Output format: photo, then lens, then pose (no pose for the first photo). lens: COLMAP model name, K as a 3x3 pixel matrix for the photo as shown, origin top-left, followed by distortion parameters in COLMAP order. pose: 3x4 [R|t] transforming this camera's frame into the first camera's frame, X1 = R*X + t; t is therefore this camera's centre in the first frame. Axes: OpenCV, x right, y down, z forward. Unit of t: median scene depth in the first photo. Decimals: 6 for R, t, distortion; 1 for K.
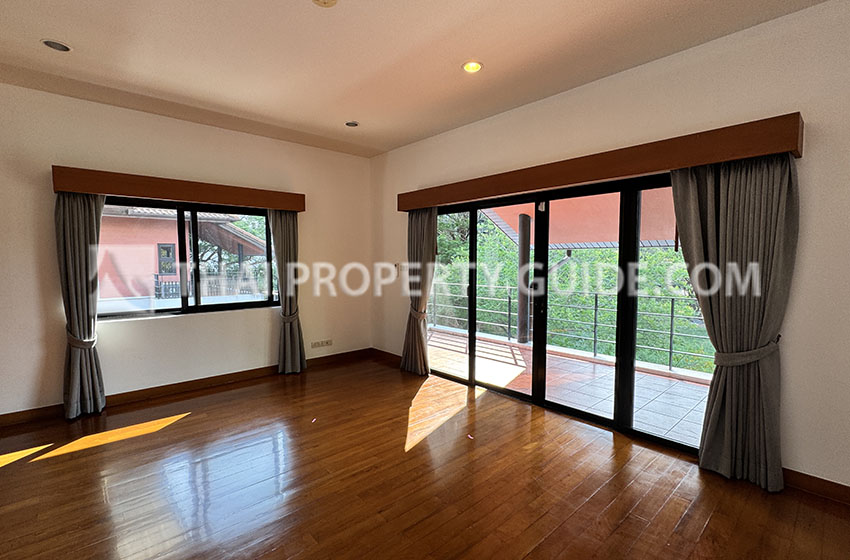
lens RADIAL K [[392.8, 0, 425.0], [0, 392.8, 280.0], [0, 0, 1]] dist [-0.000156, -0.000008]
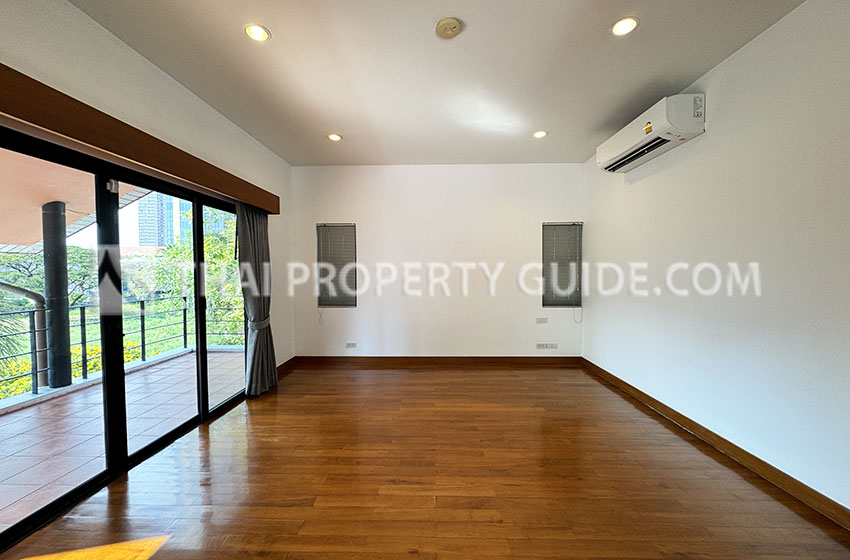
lens RADIAL K [[340.1, 0, 425.0], [0, 340.1, 280.0], [0, 0, 1]] dist [-0.000262, -0.000025]
pose [[-0.718939, -0.017817, 0.694845, -0.718937], [0.045634, 0.996305, 0.072764, -0.055187], [-0.693573, 0.084022, -0.715469, 1.456608]]
